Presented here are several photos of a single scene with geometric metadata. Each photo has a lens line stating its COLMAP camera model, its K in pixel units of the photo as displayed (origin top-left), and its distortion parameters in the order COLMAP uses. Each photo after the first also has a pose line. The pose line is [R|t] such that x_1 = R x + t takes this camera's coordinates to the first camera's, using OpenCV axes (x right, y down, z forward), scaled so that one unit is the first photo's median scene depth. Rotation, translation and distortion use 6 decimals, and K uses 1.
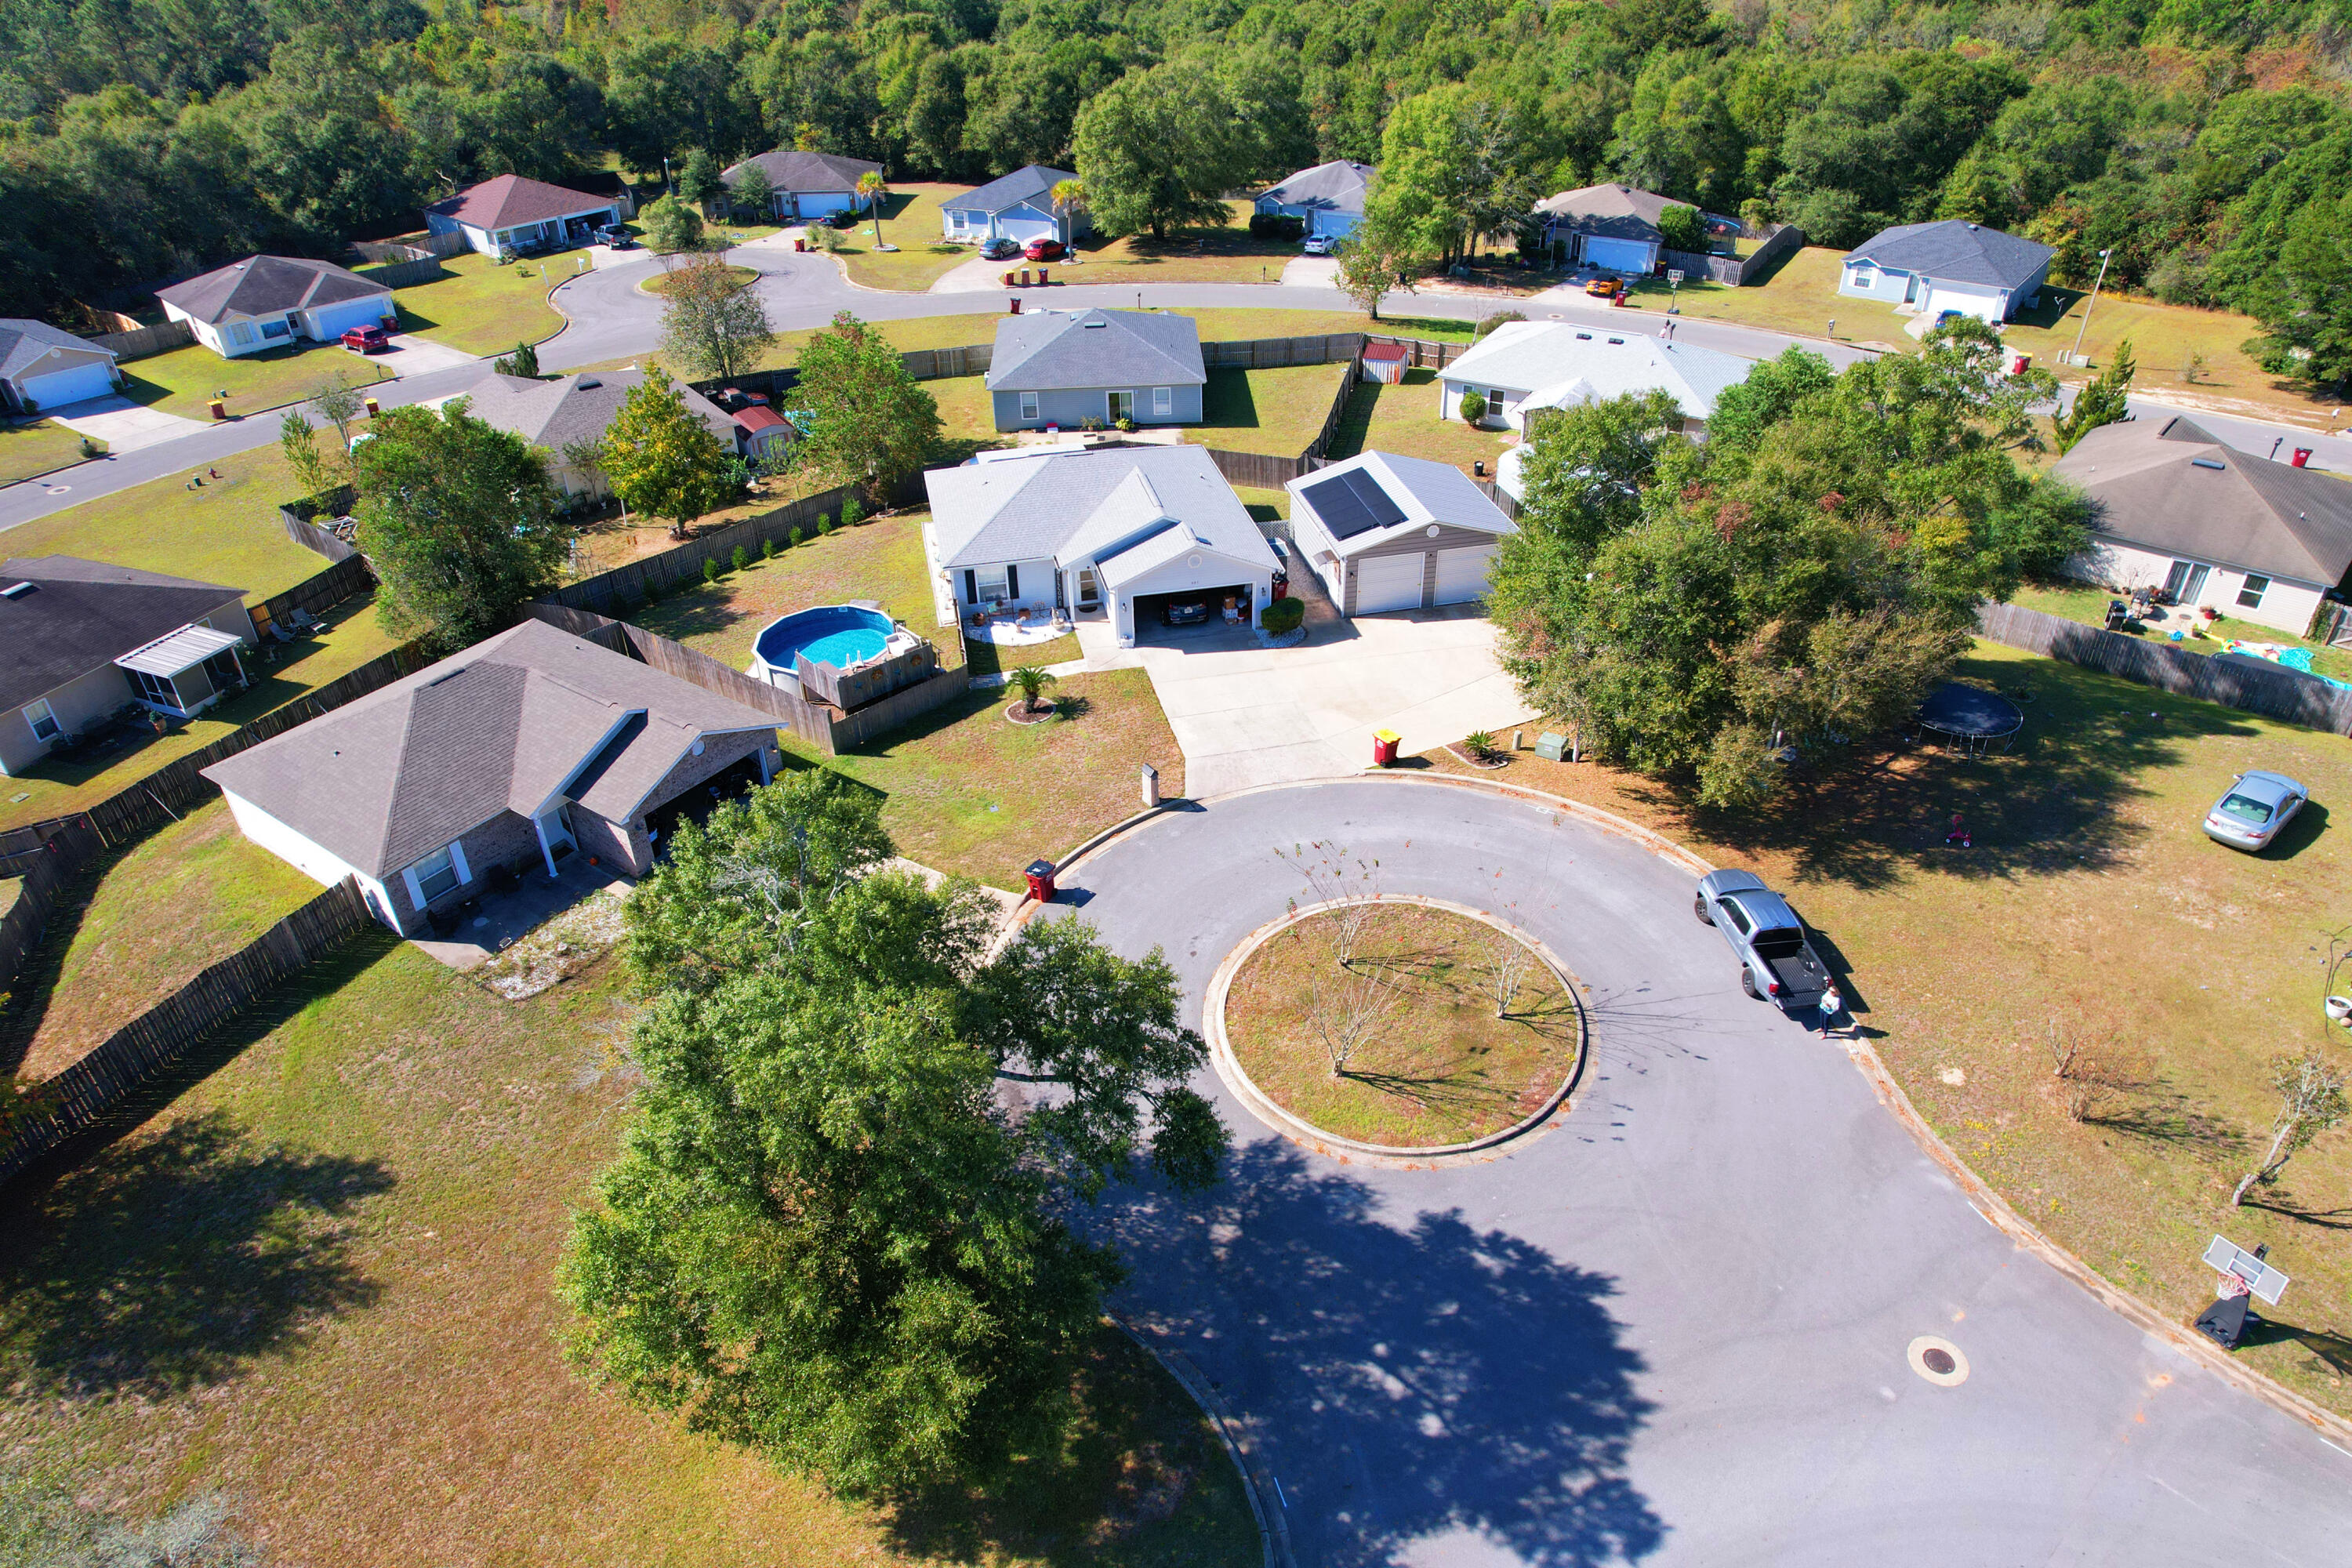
lens RADIAL K [[1488.8, 0, 1168.8], [0, 1488.8, 812.8], [0, 0, 1]] dist [-0.038533, 0.064720]
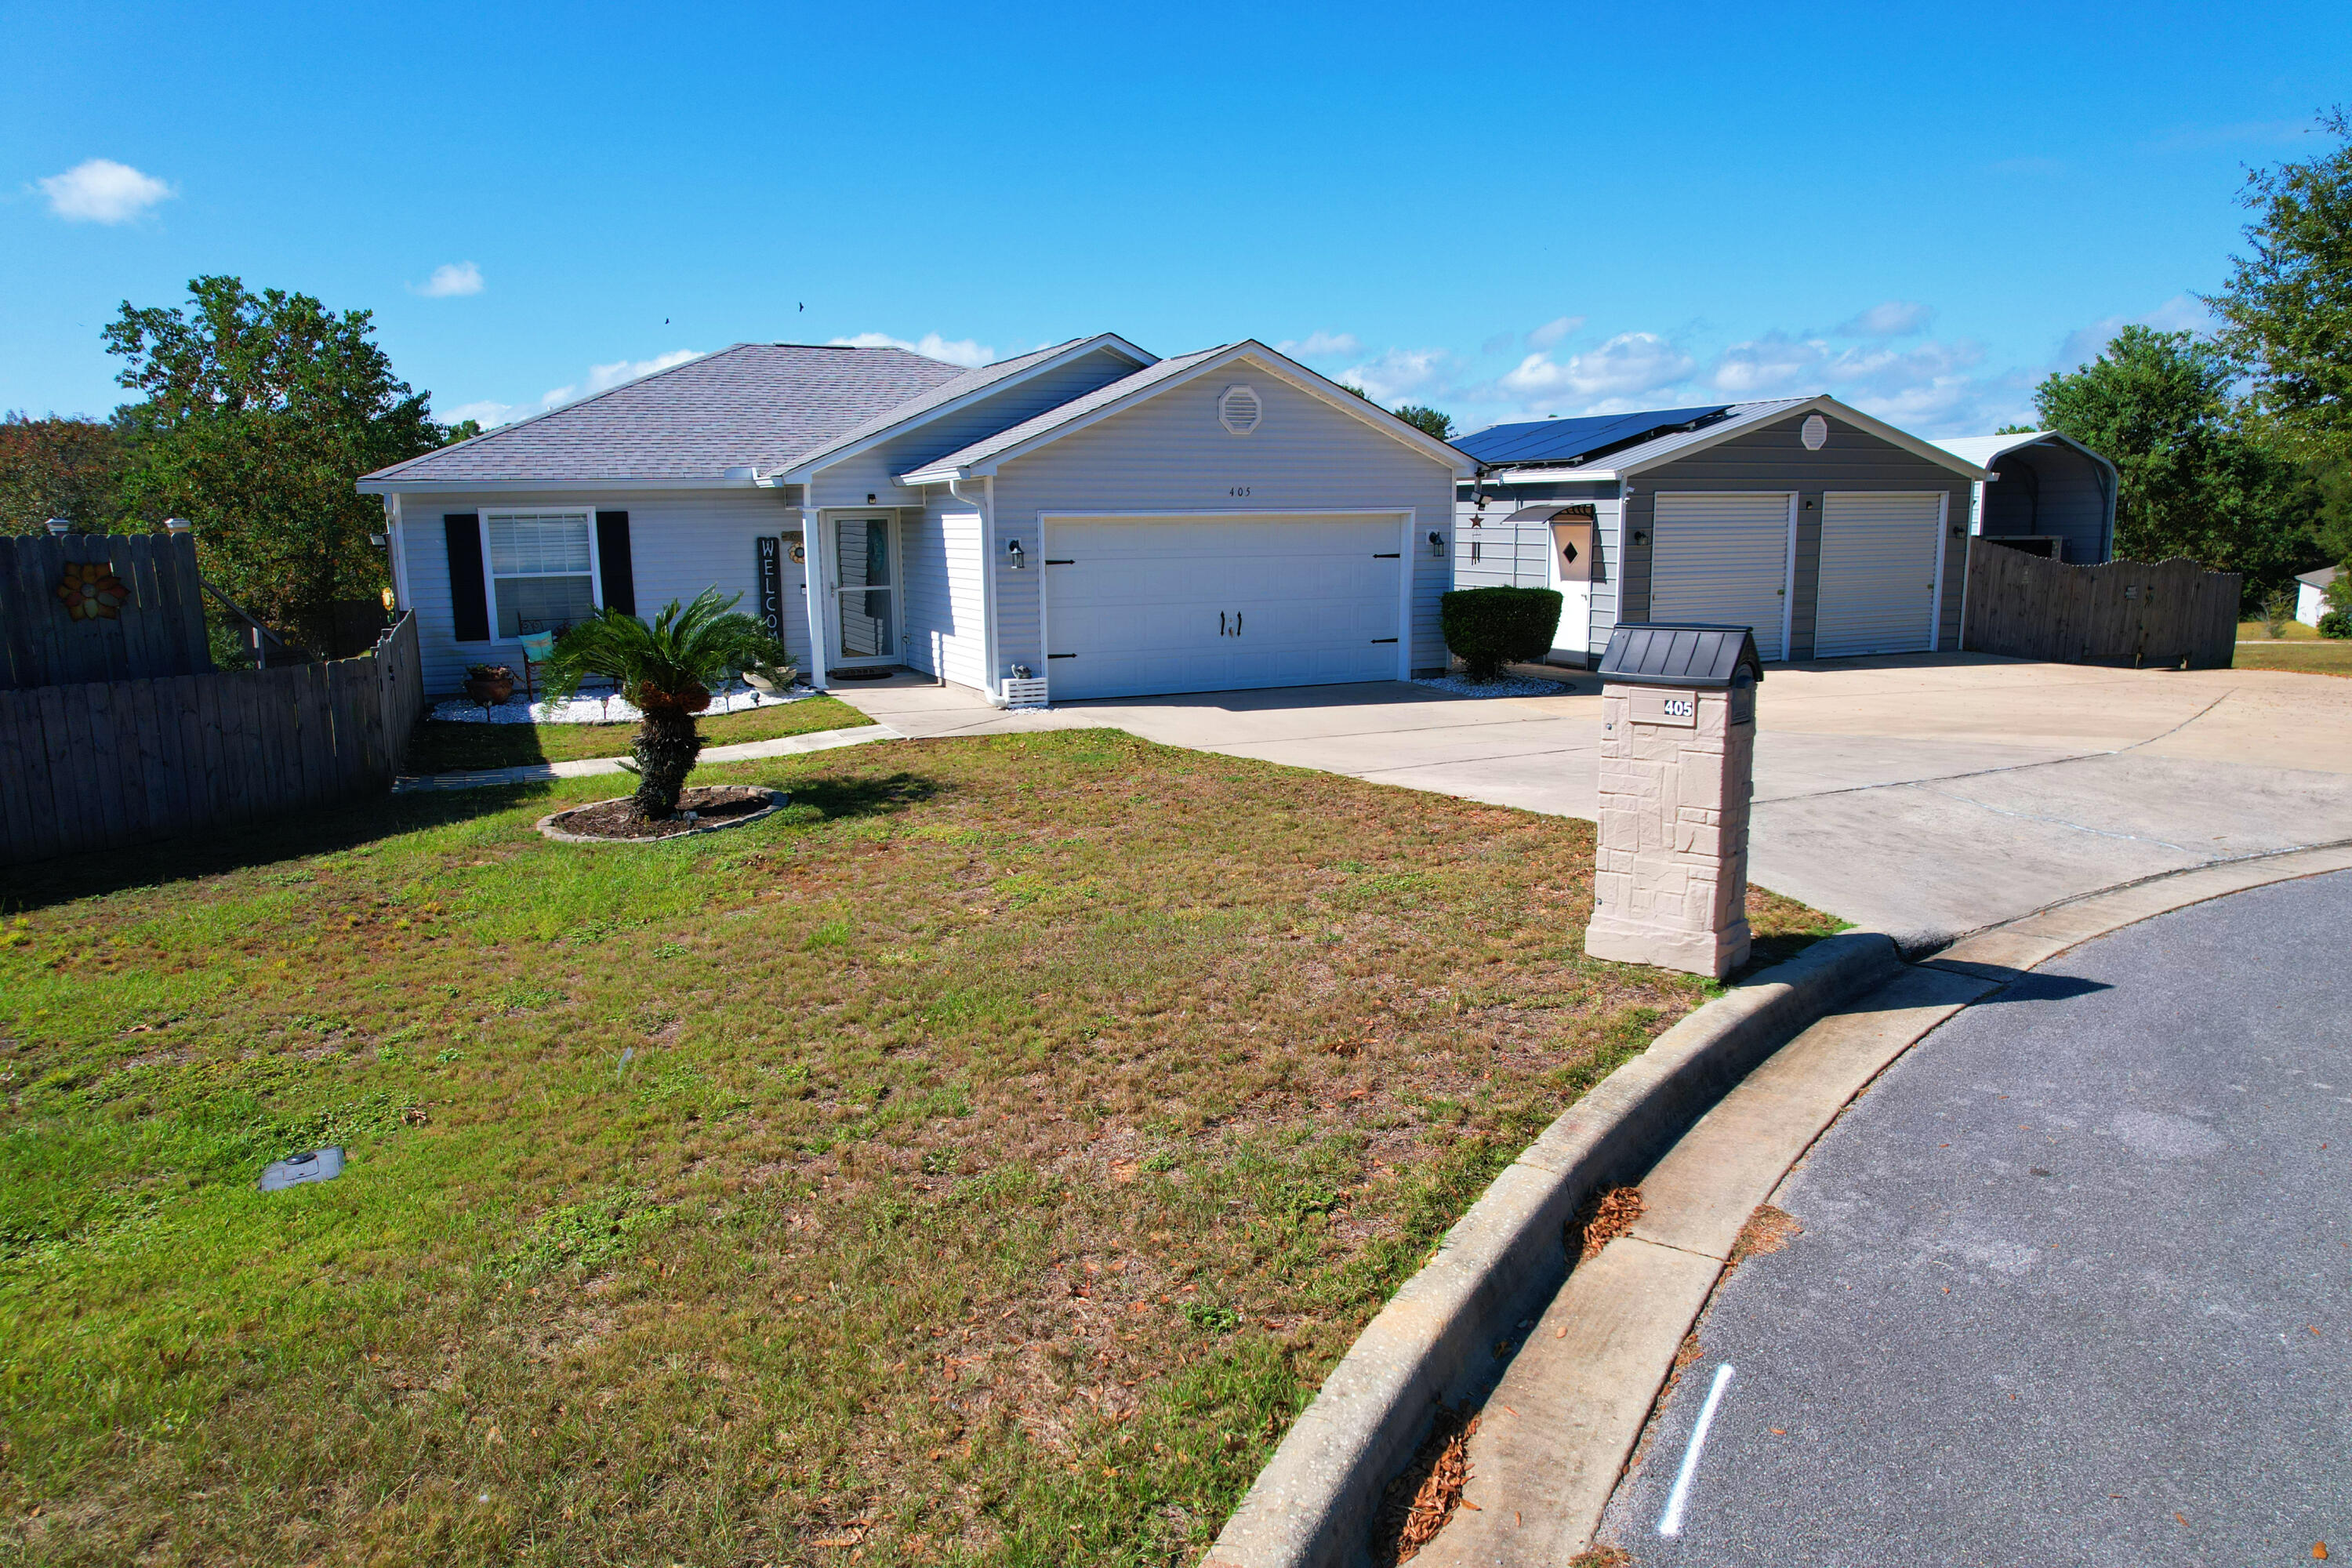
lens RADIAL K [[1488.8, 0, 1168.8], [0, 1488.8, 812.8], [0, 0, 1]] dist [-0.038533, 0.064720]
pose [[0.973415, -0.028992, 0.227207, -0.065290], [0.115125, 0.919483, -0.375895, 0.018189], [-0.198015, 0.392059, 0.898376, 0.729623]]
